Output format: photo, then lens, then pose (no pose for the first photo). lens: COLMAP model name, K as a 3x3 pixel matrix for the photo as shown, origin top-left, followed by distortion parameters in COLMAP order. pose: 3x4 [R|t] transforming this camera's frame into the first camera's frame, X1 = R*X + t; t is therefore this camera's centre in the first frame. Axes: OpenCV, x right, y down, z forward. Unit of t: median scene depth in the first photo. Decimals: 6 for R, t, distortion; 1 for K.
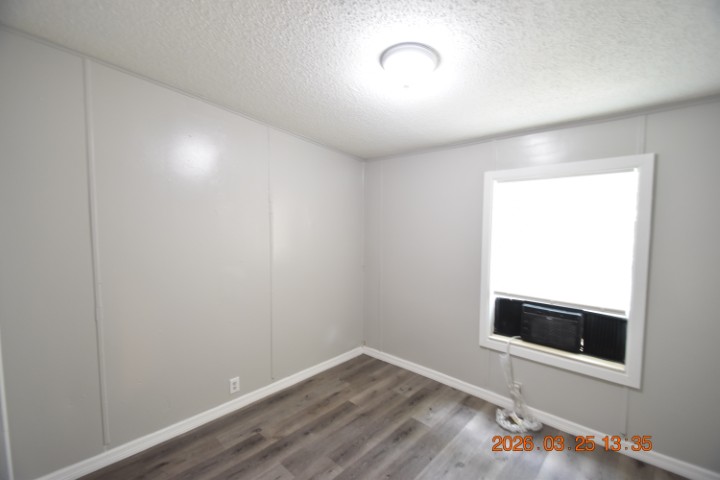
lens RADIAL K [[303.2, 0, 358.0], [0, 303.2, 242.8], [0, 0, 1]] dist [-0.034604, 0.000262]
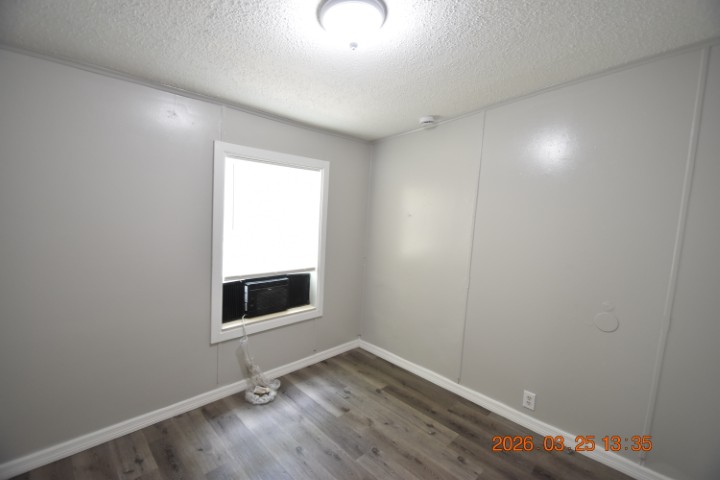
lens RADIAL K [[314.4, 0, 359.5], [0, 314.4, 241.6], [0, 0, 1]] dist [0.013966, -0.017509]
pose [[0.008942, -0.108292, 0.994079, -0.501785], [-0.000473, 0.994118, 0.108301, -0.052381], [-0.999960, -0.001438, 0.008838, 0.617331]]
